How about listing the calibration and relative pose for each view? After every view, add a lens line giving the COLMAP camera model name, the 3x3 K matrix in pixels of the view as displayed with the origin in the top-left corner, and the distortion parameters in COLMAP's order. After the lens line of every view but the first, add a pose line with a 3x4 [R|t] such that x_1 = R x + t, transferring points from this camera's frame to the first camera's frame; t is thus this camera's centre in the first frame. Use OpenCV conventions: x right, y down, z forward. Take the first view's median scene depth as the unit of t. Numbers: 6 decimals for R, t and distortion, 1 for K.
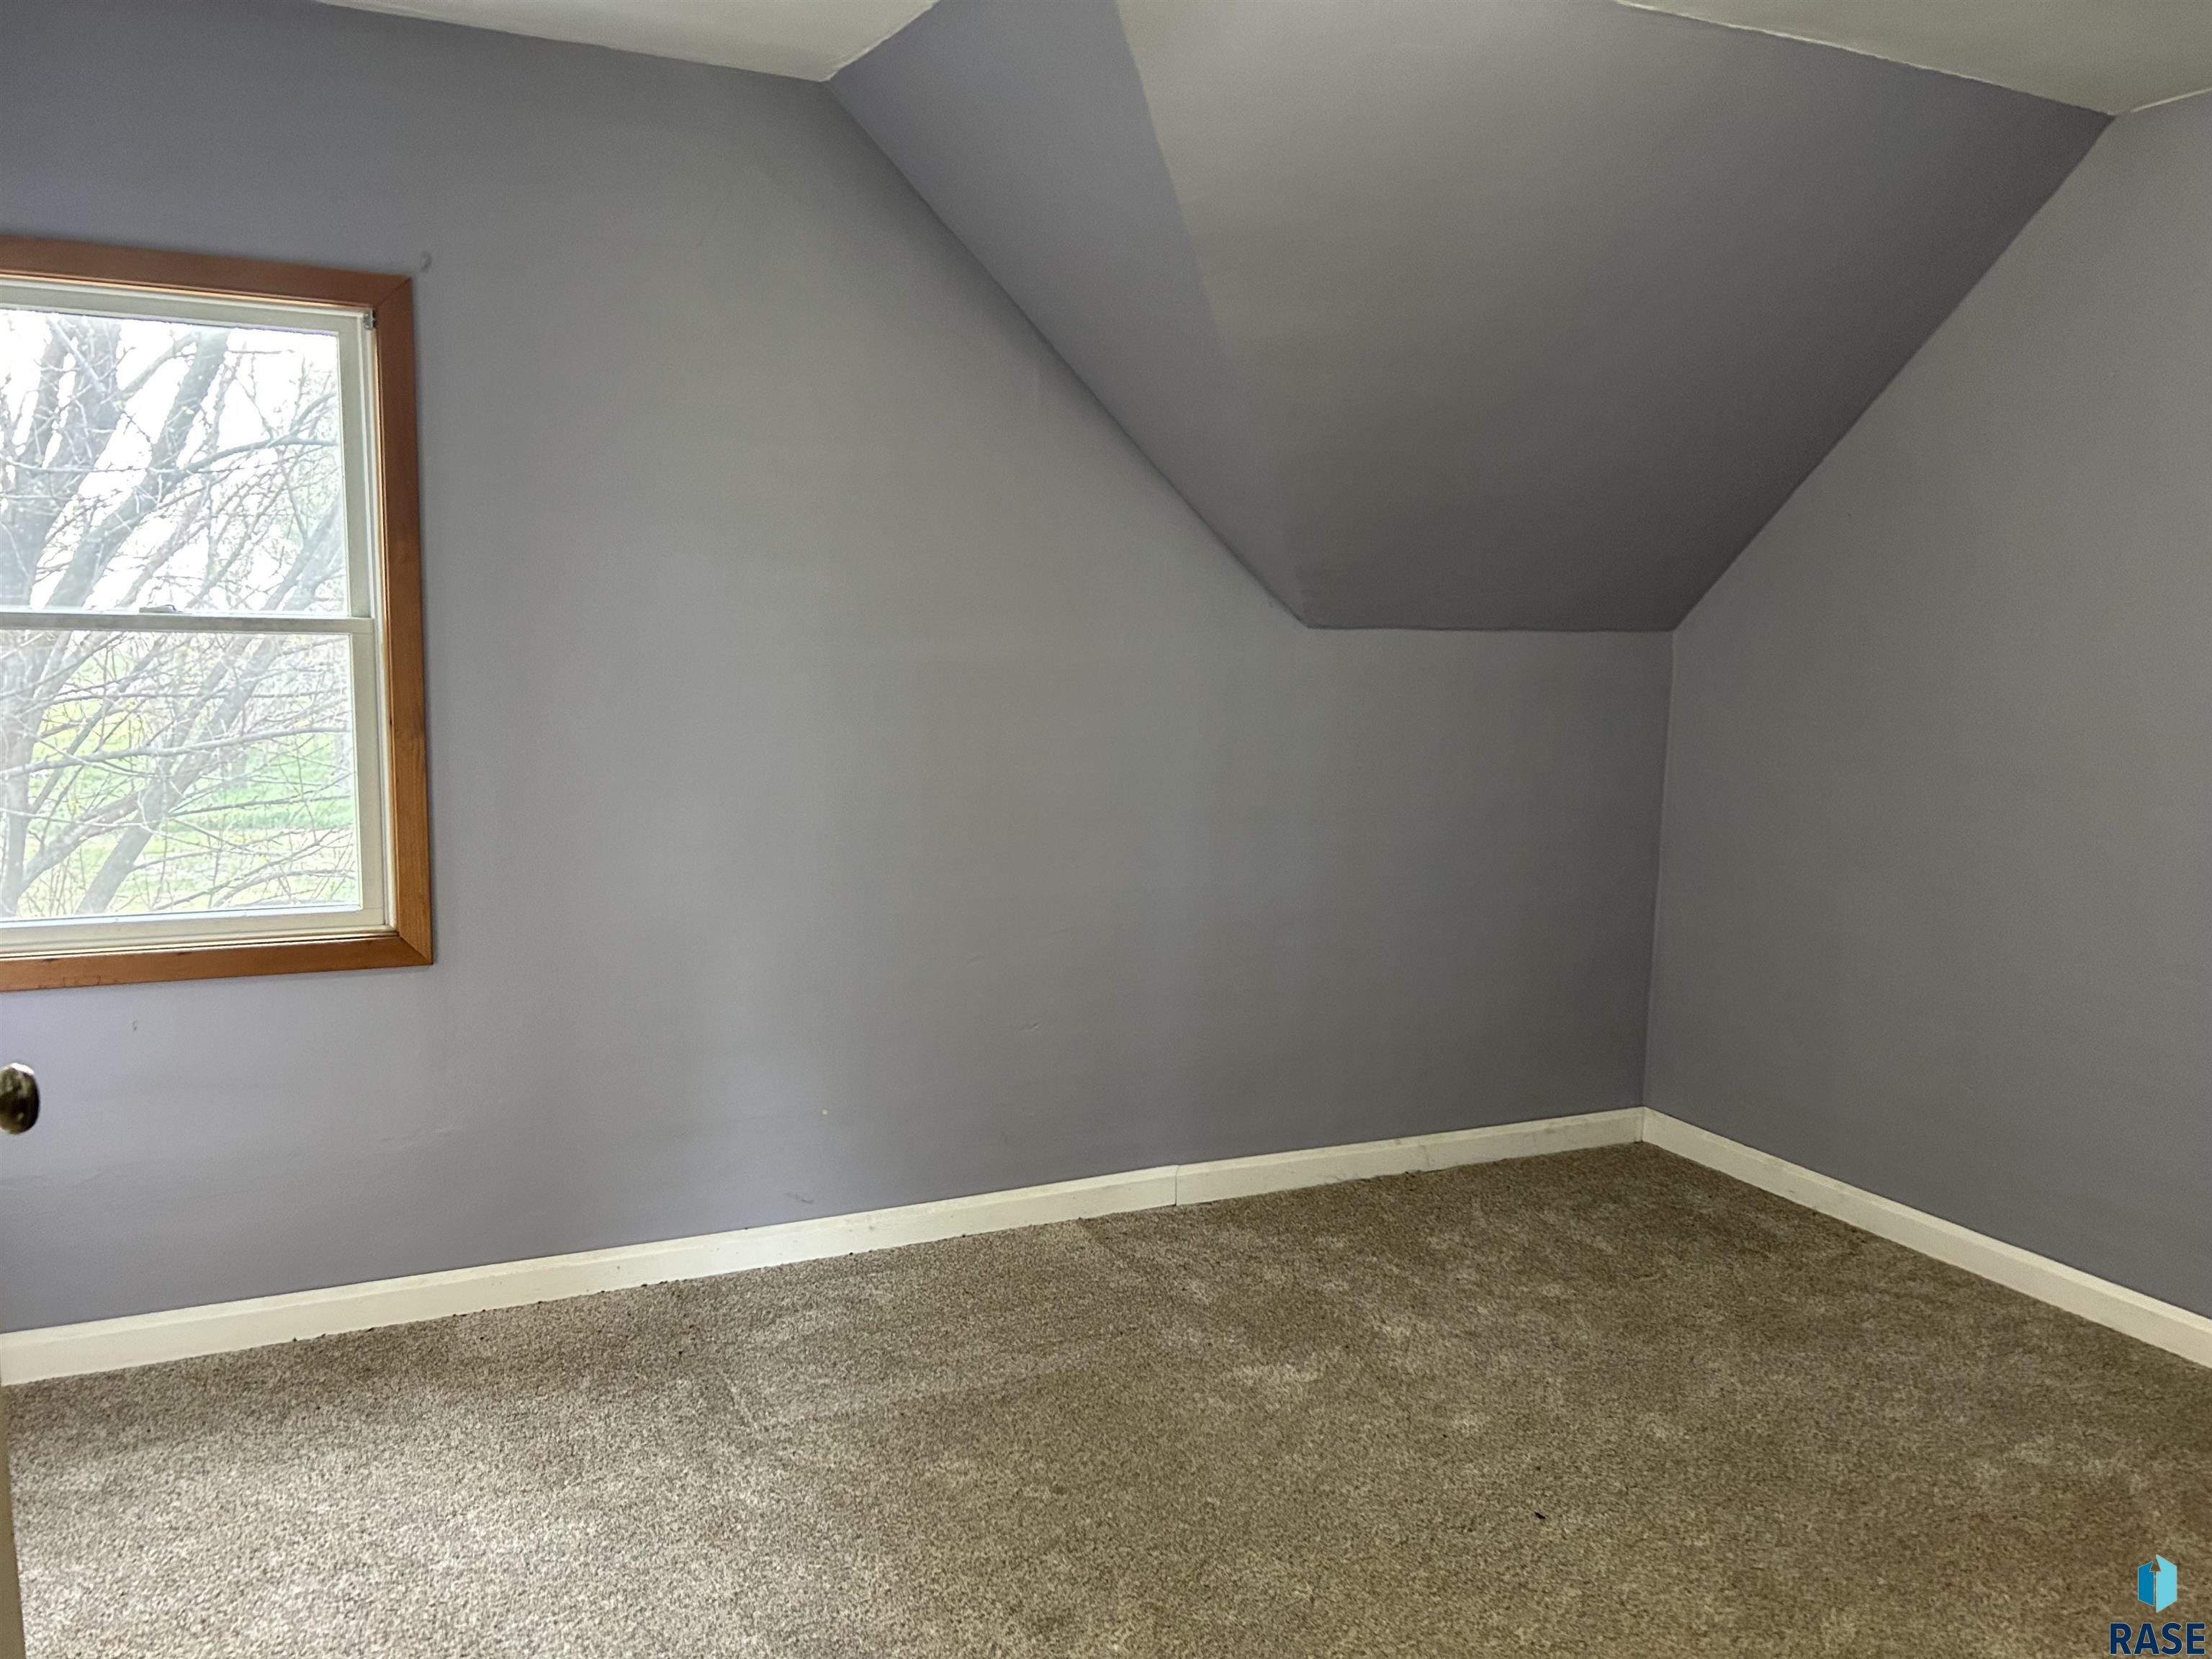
lens RADIAL K [[1654.9, 0, 1107.2], [0, 1654.9, 827.1], [0, 0, 1]] dist [0.061265, -0.073289]
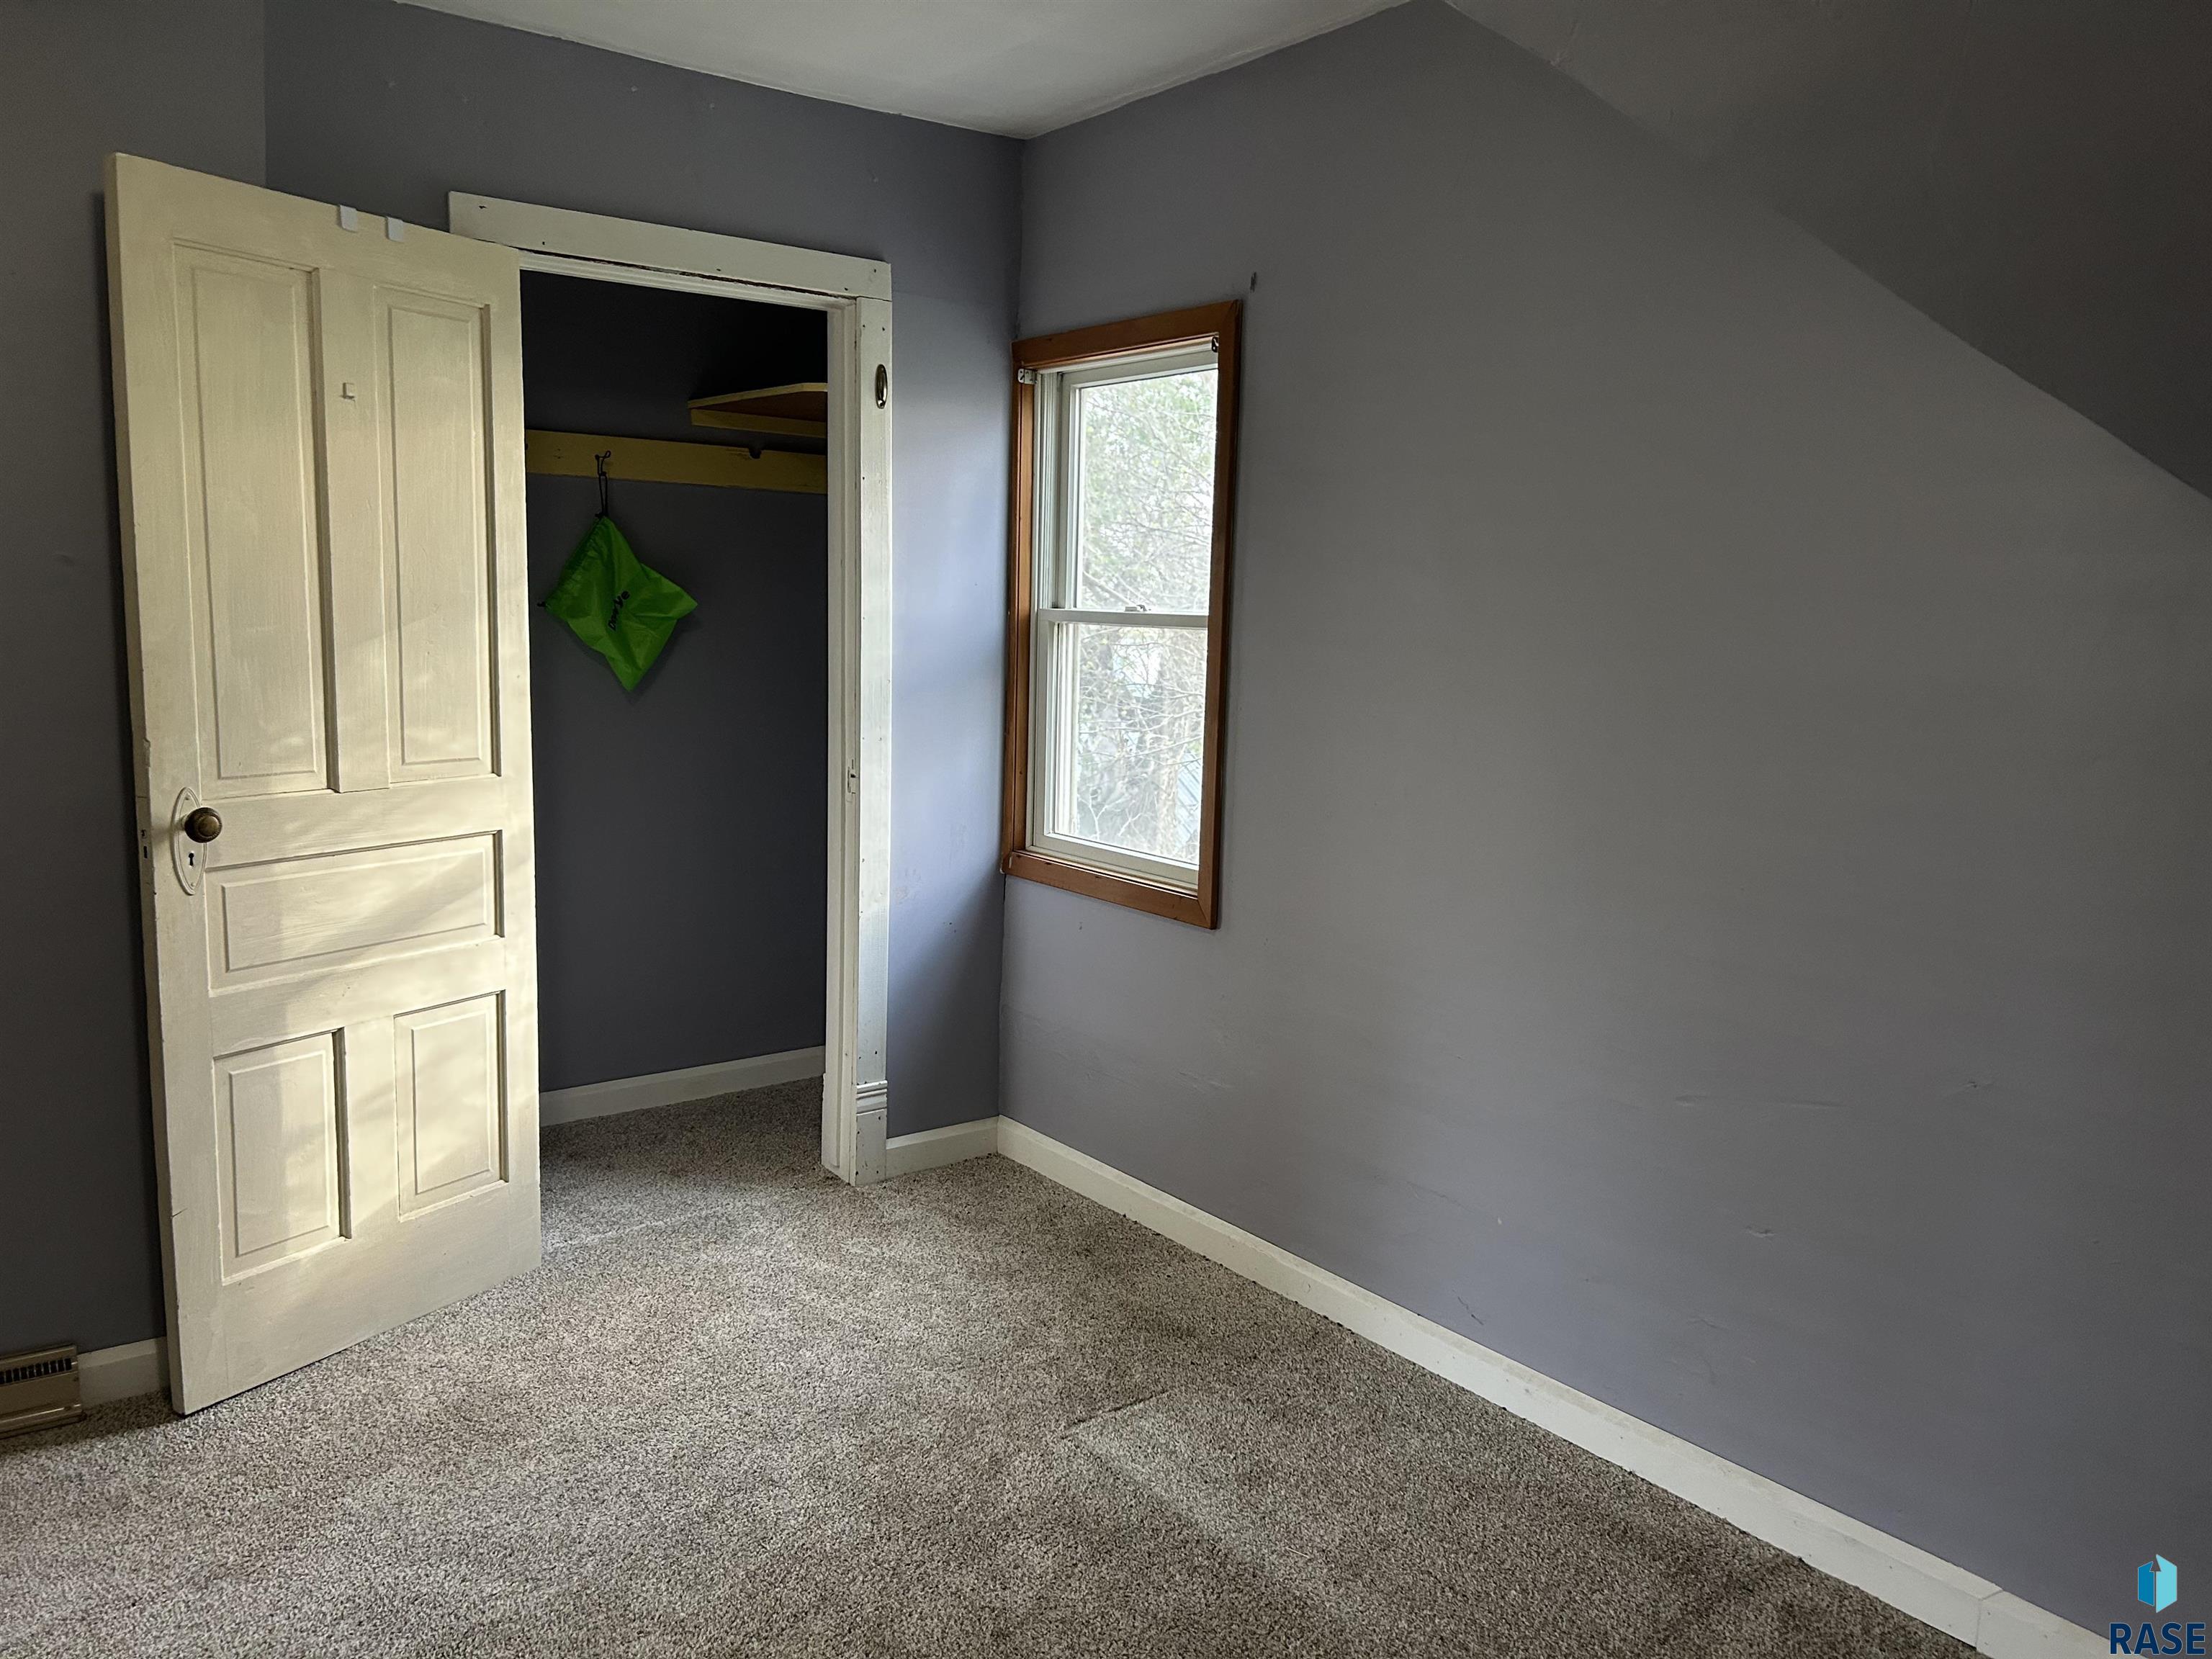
lens RADIAL K [[1654.9, 0, 1106.6], [0, 1654.9, 834.1], [0, 0, 1]] dist [0.061265, -0.073289]
pose [[0.198669, 0.121325, -0.972528, 0.662165], [-0.139696, 0.985682, 0.094429, -0.076555], [0.970059, 0.117098, 0.212773, 0.728425]]
